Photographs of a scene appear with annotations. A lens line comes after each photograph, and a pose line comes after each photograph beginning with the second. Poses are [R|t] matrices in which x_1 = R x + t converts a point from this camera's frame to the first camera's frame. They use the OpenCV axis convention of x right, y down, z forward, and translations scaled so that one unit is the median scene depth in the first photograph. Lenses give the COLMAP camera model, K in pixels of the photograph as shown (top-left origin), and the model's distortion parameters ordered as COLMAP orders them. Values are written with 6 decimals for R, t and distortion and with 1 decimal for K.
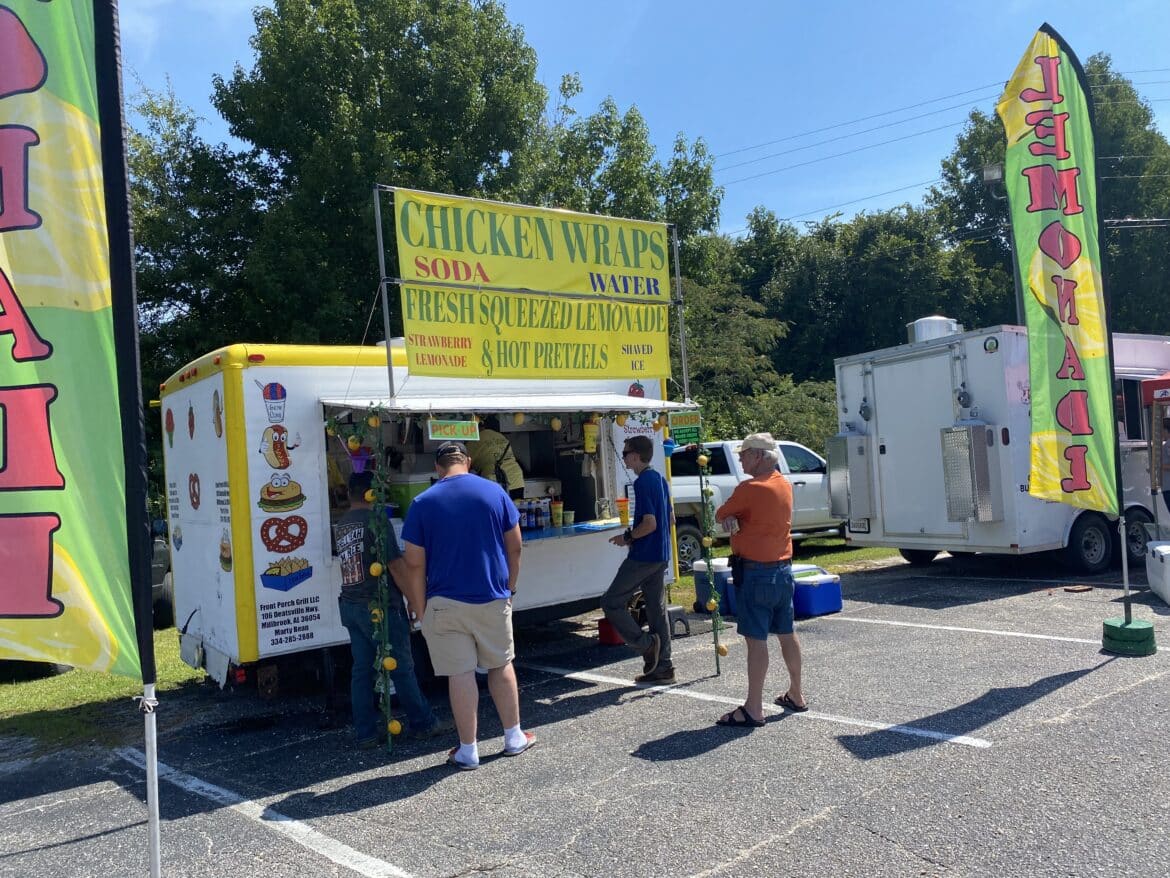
lens RADIAL K [[876.3, 0, 585.0], [0, 876.3, 439.0], [0, 0, 1]] dist [0.014098, 0.000685]
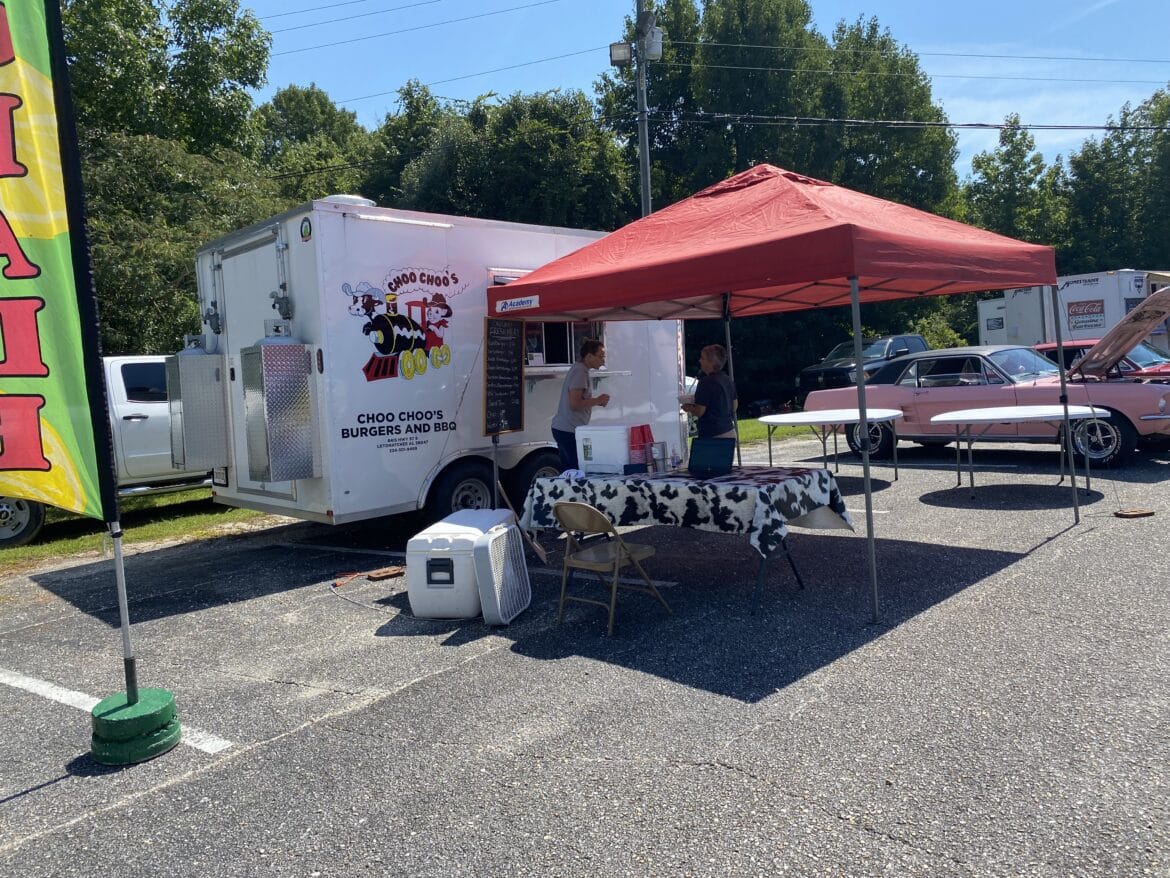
lens RADIAL K [[876.3, 0, 585.0], [0, 876.3, 439.0], [0, 0, 1]] dist [0.014098, 0.000685]
pose [[0.969998, -0.015839, 0.242597, 0.179752], [-0.011280, 0.993869, 0.109990, -0.007363], [-0.242852, -0.109427, 0.963872, 0.089101]]
